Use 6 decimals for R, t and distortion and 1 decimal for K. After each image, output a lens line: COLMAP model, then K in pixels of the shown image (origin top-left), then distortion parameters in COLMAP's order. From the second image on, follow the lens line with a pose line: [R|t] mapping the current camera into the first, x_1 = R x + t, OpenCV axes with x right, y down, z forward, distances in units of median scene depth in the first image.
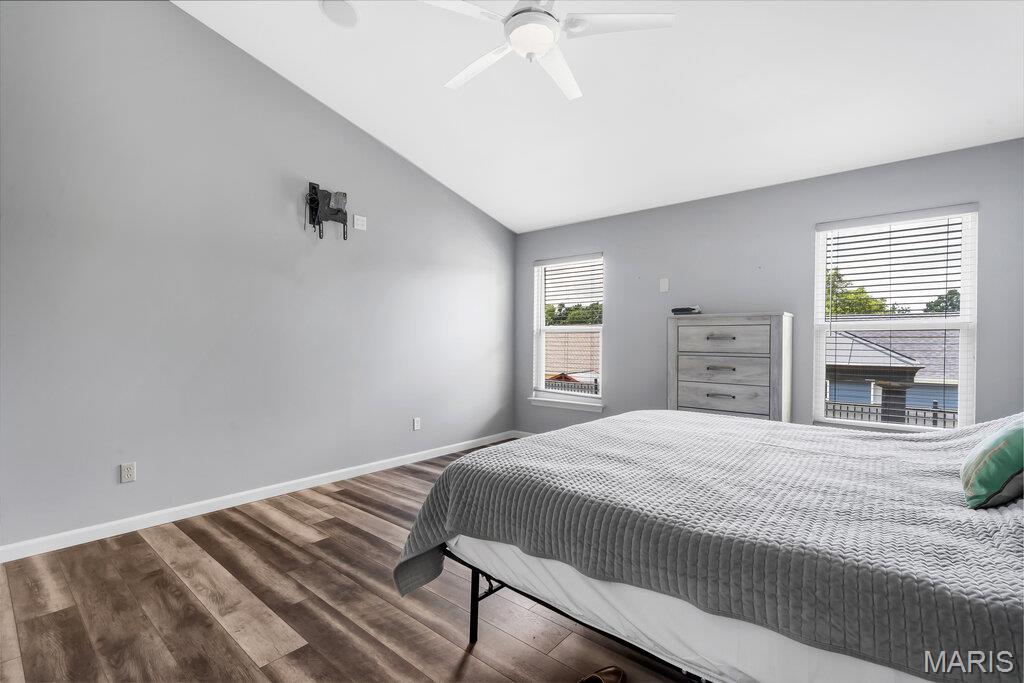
lens RADIAL K [[474.6, 0, 511.6], [0, 474.6, 338.8], [0, 0, 1]] dist [-0.011182, 0.000280]
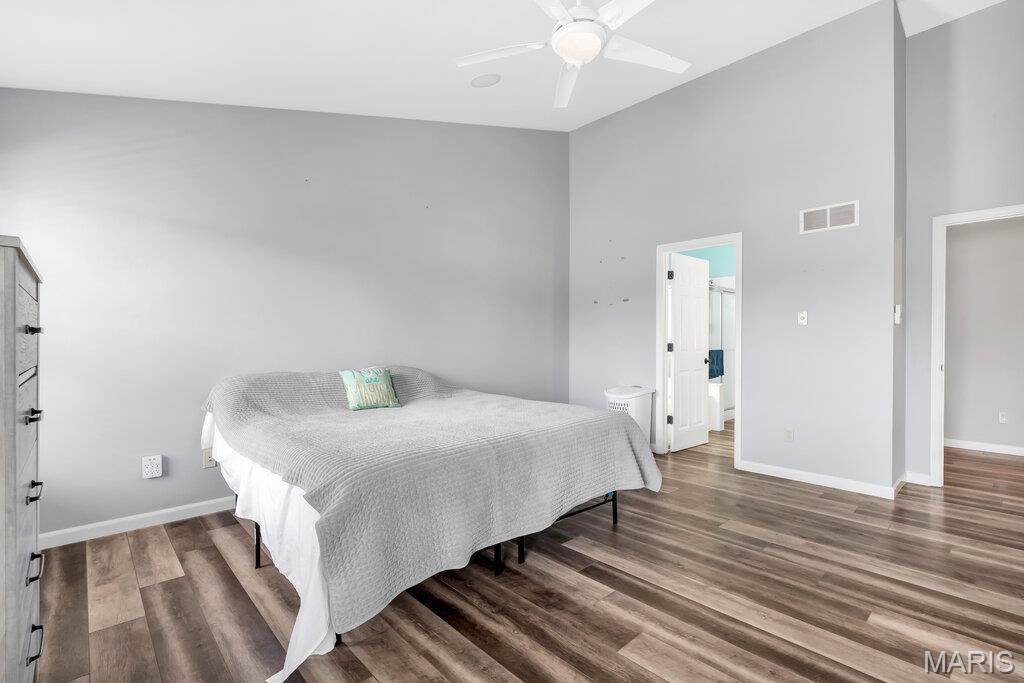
lens RADIAL K [[474.6, 0, 514.5], [0, 474.6, 339.9], [0, 0, 1]] dist [-0.011182, 0.000280]
pose [[-0.994683, -0.003198, 0.102932, 0.055298], [-0.002589, 0.999978, 0.006055, 0.001668], [-0.102949, 0.005756, -0.994670, 1.592595]]
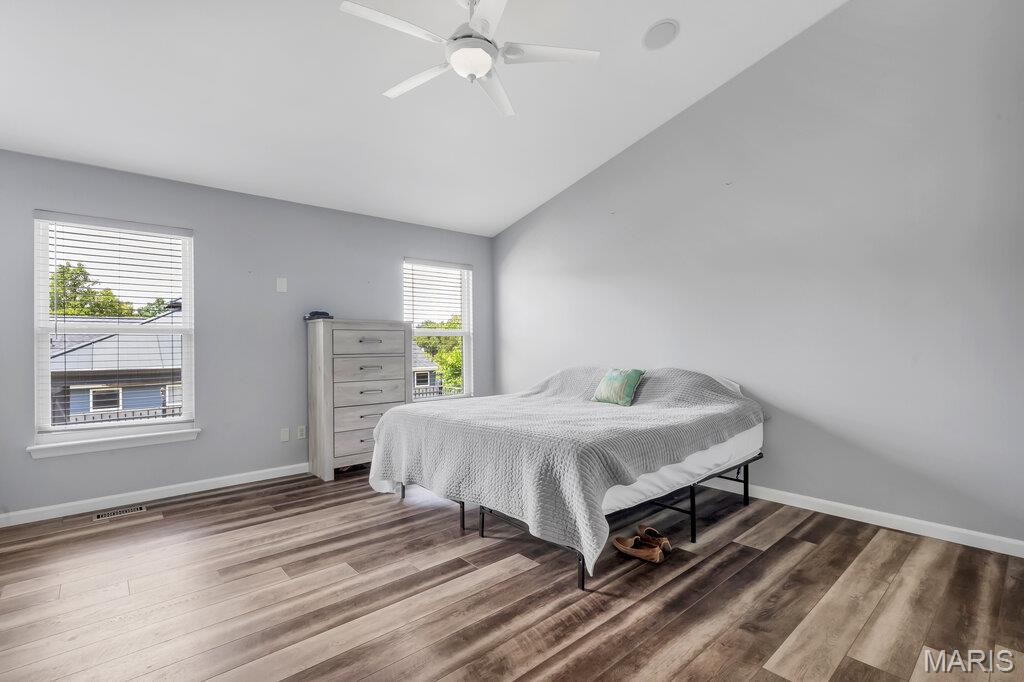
lens RADIAL K [[474.6, 0, 512.0], [0, 474.6, 342.8], [0, 0, 1]] dist [-0.011182, 0.000280]
pose [[0.127381, -0.004890, 0.991842, -0.791080], [0.005938, 0.999974, 0.004167, -0.000589], [-0.991836, 0.005359, 0.127407, 0.613459]]
